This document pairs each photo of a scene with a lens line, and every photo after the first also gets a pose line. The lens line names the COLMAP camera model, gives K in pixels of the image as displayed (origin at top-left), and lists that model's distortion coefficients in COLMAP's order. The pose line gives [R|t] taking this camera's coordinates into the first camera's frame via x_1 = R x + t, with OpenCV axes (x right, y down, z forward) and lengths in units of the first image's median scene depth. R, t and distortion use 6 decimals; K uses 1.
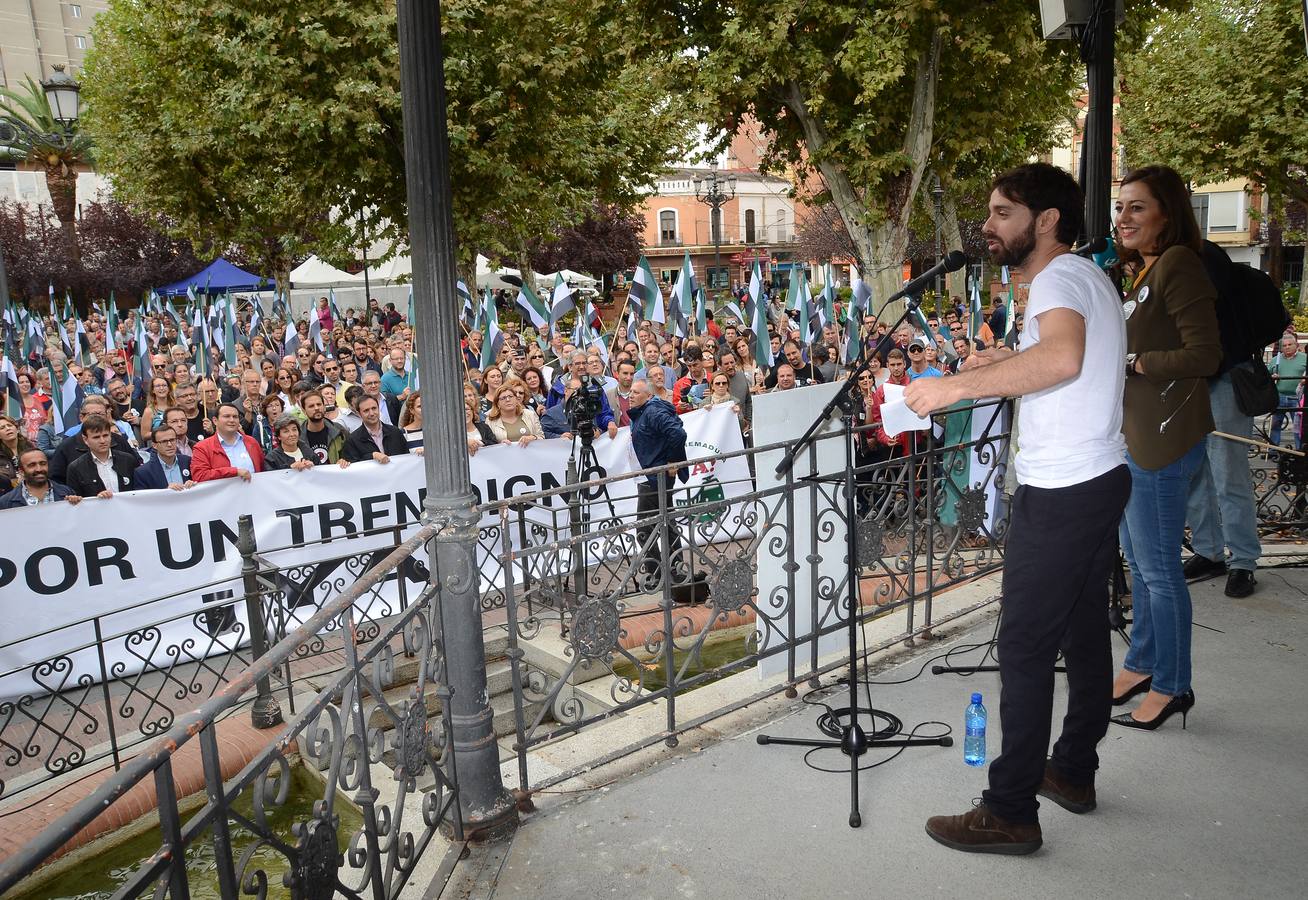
lens RADIAL K [[1056.9, 0, 654.0], [0, 1056.9, 450.0], [0, 0, 1]] dist [-0.007196, 0.003377]
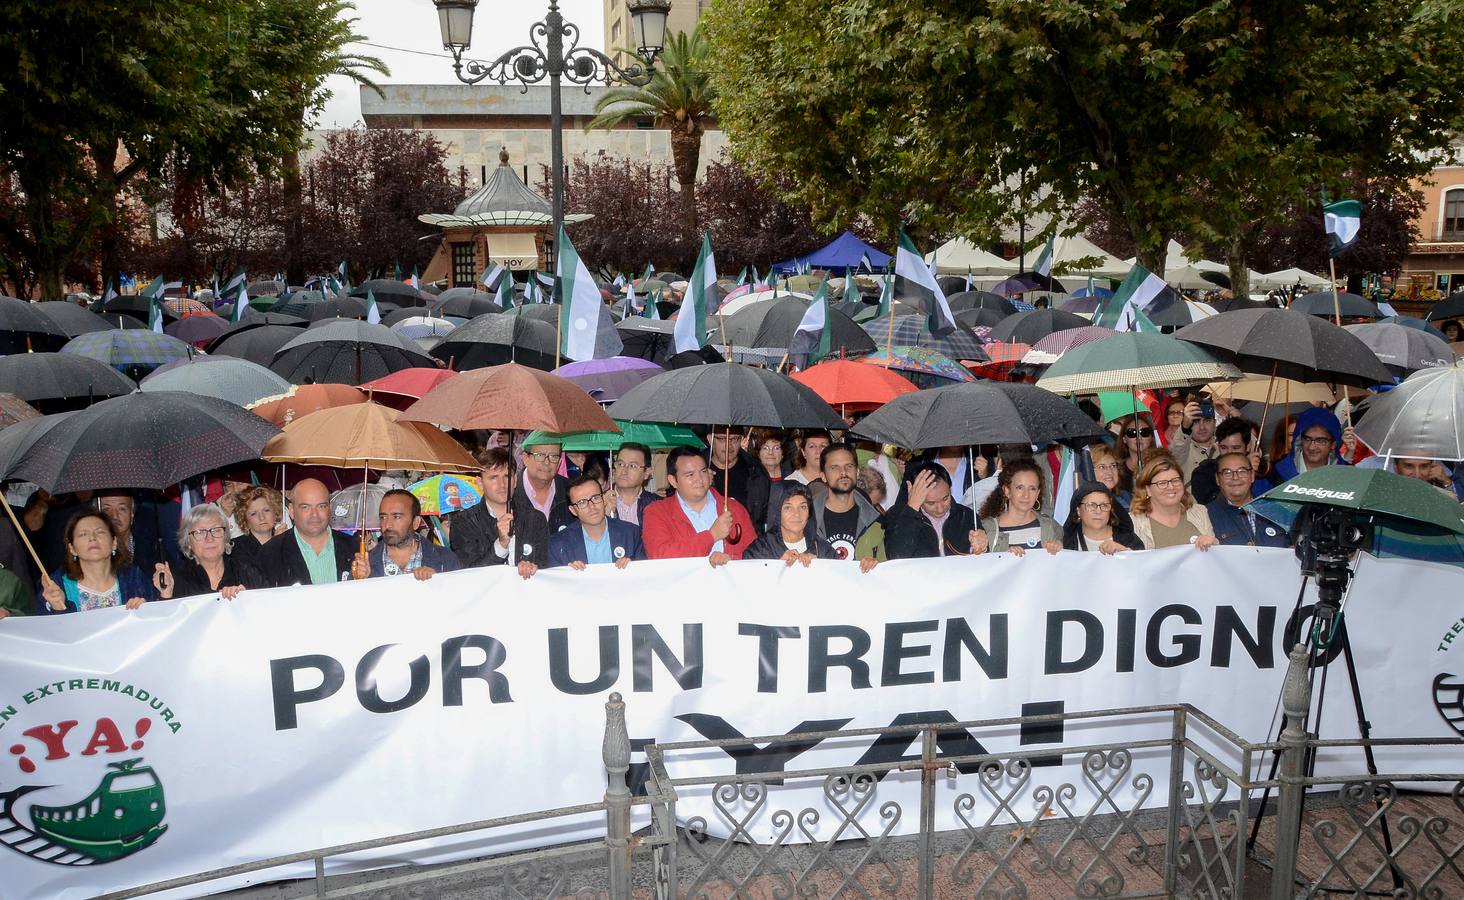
lens RADIAL K [[1102.0, 0, 732.0], [0, 1102.0, 450.0], [0, 0, 1]] dist [-0.010091, -0.091269]
pose [[0.853969, 0.126942, -0.504602, -0.027697], [-0.125004, 0.991434, 0.037862, -0.035128], [0.505085, 0.030744, 0.862522, 0.231388]]
